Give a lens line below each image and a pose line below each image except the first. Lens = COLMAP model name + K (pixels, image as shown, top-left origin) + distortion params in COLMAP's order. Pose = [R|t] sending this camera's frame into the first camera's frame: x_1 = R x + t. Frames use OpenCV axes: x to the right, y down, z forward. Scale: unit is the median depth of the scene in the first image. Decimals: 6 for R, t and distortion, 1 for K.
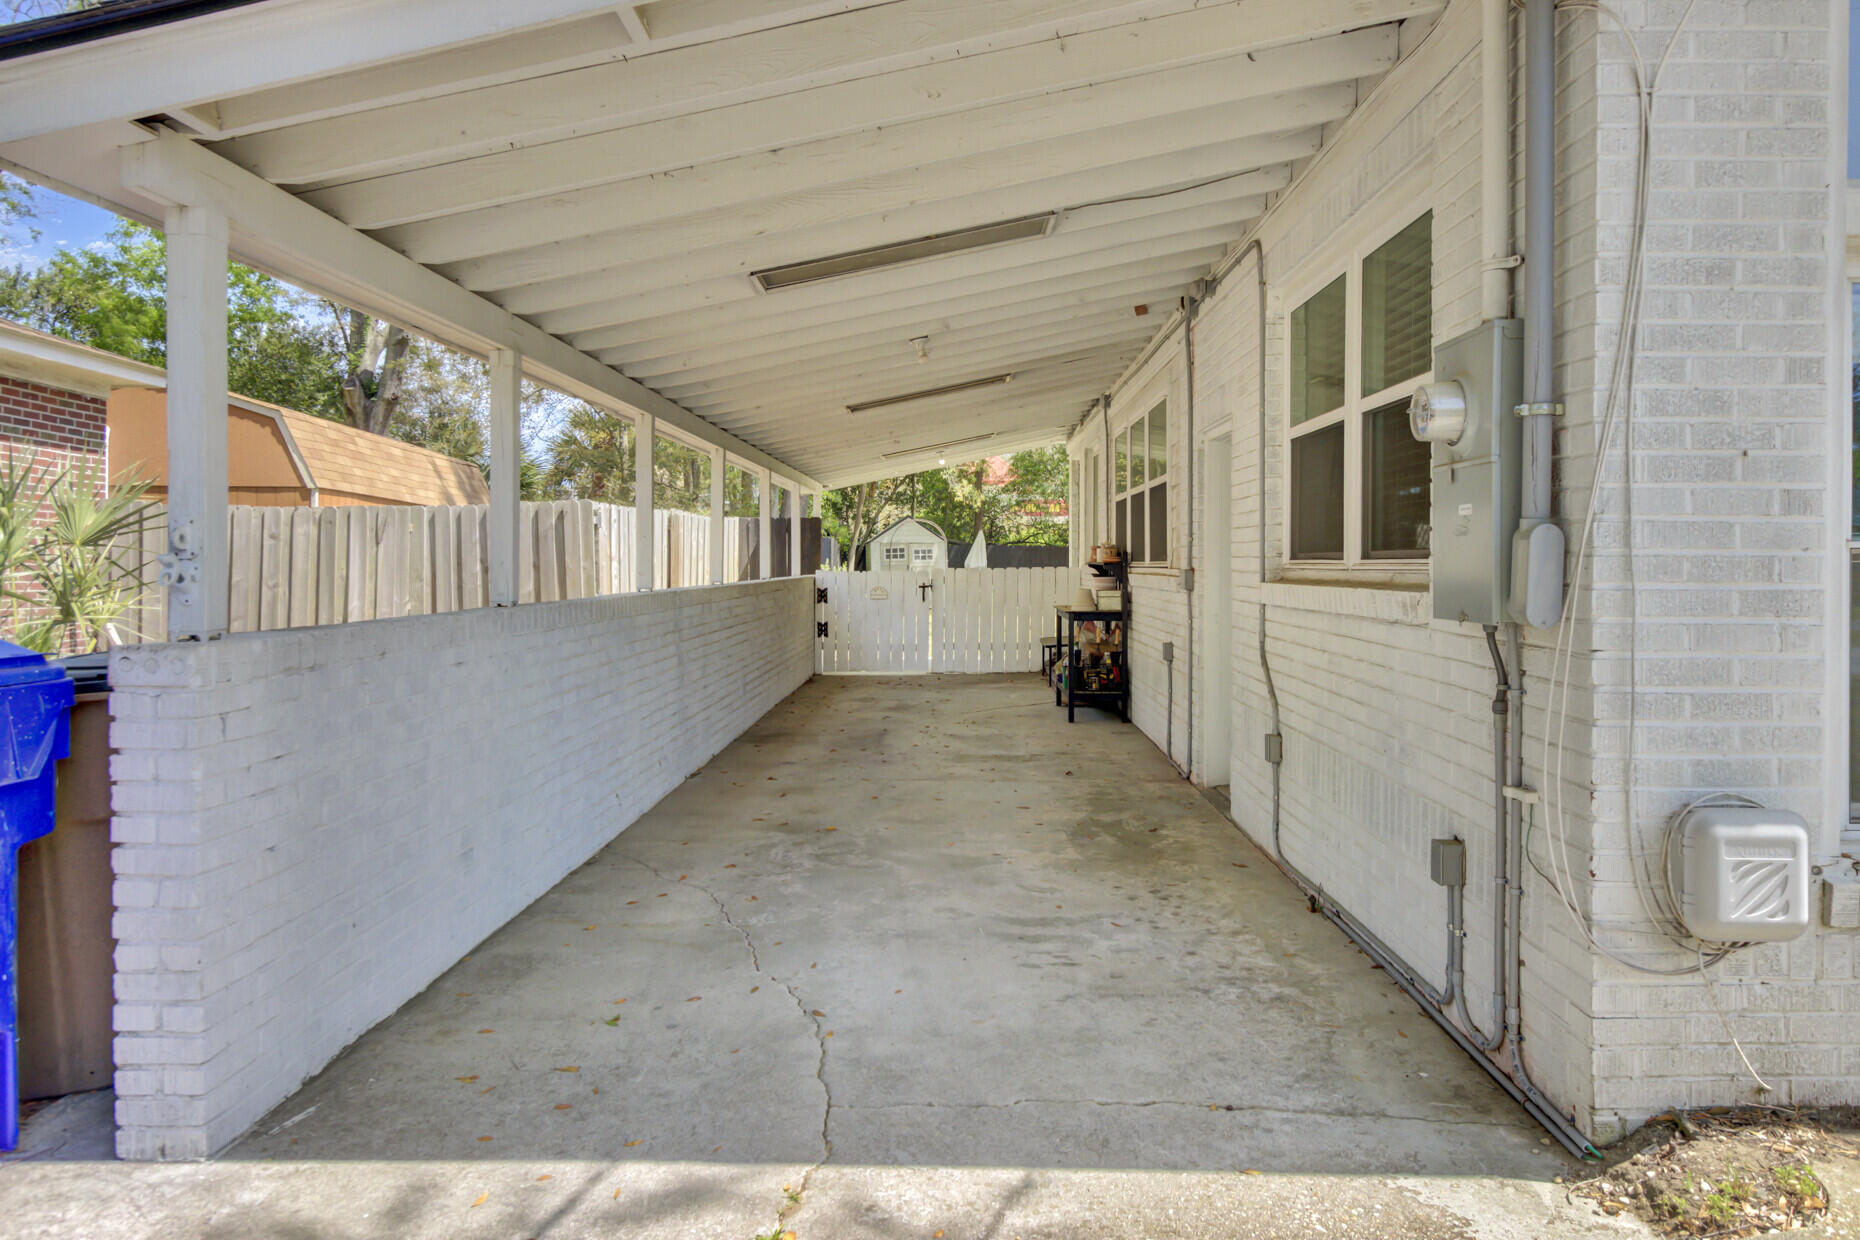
lens RADIAL K [[1214.0, 0, 927.9], [0, 1214.0, 590.0], [0, 0, 1]] dist [-0.002437, 0.000478]
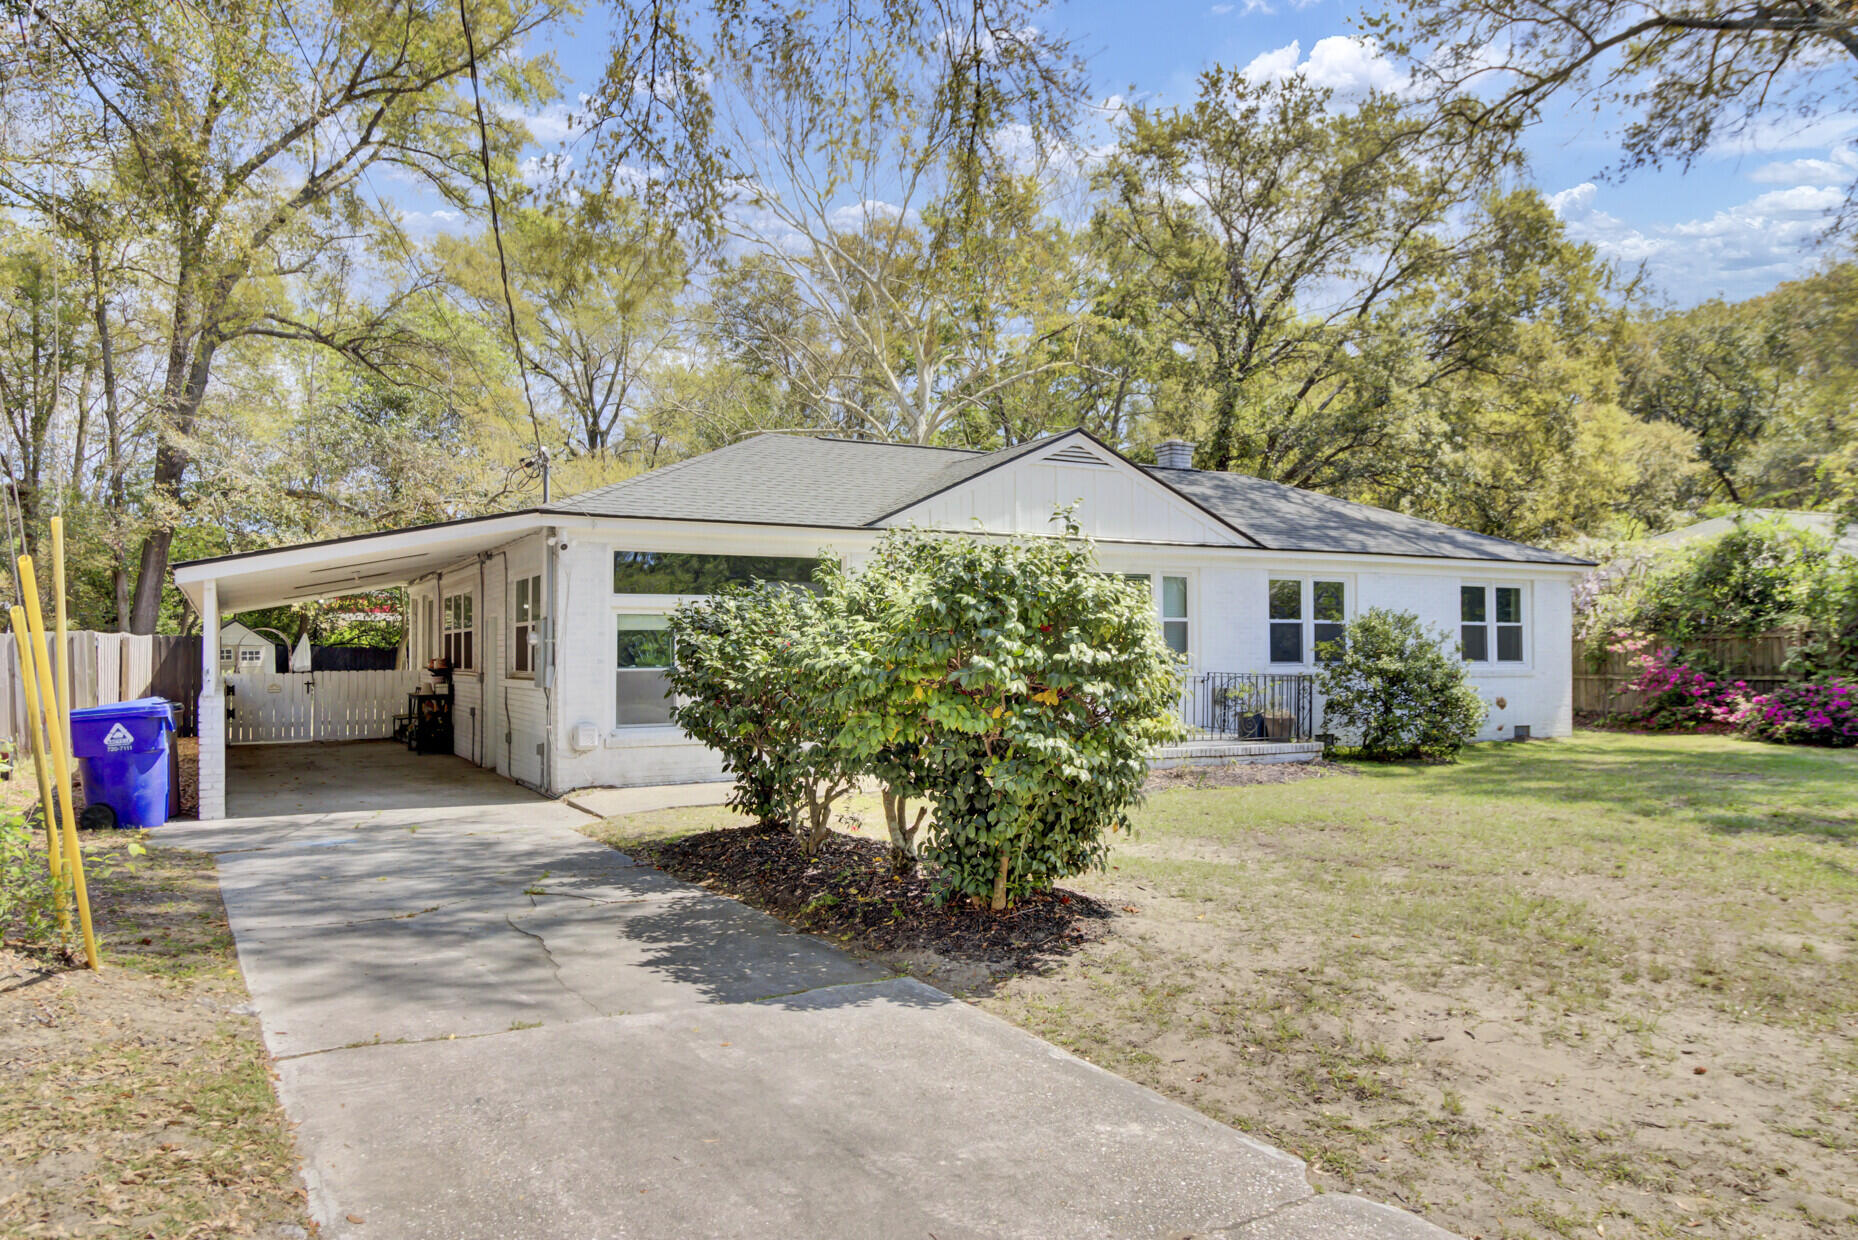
lens RADIAL K [[1247.6, 0, 929.0], [0, 1247.6, 620.0], [0, 0, 1]] dist [-0.002811, -0.000446]
pose [[0.861633, 0.015392, 0.507299, -0.156666], [0.011801, 0.998662, -0.050344, 0.006836], [-0.507395, 0.049365, 0.860298, -0.906997]]
